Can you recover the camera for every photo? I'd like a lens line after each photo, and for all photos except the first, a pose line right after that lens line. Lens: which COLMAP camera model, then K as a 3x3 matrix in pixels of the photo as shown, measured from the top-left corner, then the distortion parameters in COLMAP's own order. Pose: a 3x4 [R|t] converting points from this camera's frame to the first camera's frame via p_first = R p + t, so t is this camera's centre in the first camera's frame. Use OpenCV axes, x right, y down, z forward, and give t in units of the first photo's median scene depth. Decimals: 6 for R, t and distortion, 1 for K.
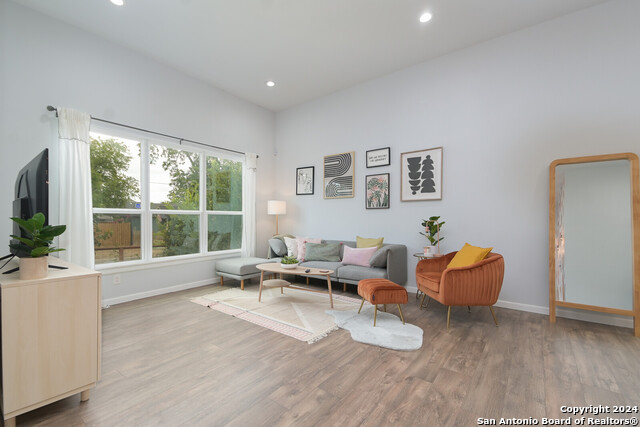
lens RADIAL K [[278.7, 0, 314.1], [0, 278.7, 214.4], [0, 0, 1]] dist [0.018471, -0.000436]
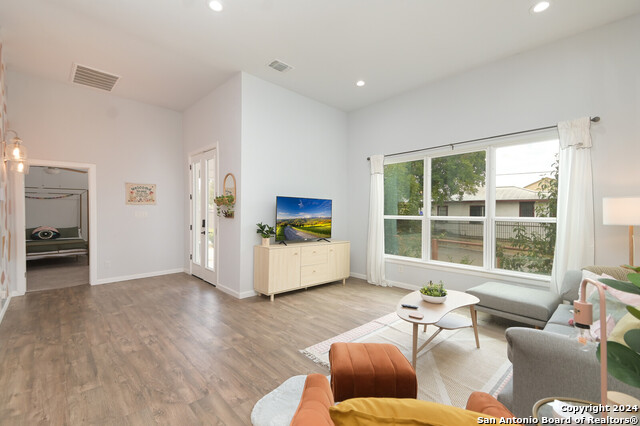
lens RADIAL K [[278.7, 0, 314.1], [0, 278.7, 213.9], [0, 0, 1]] dist [0.018471, -0.000436]
pose [[-0.159126, 0.007142, -0.987233, 1.053059], [0.007634, 0.999953, 0.006003, -0.063901], [0.987229, -0.006581, -0.159173, 1.267720]]
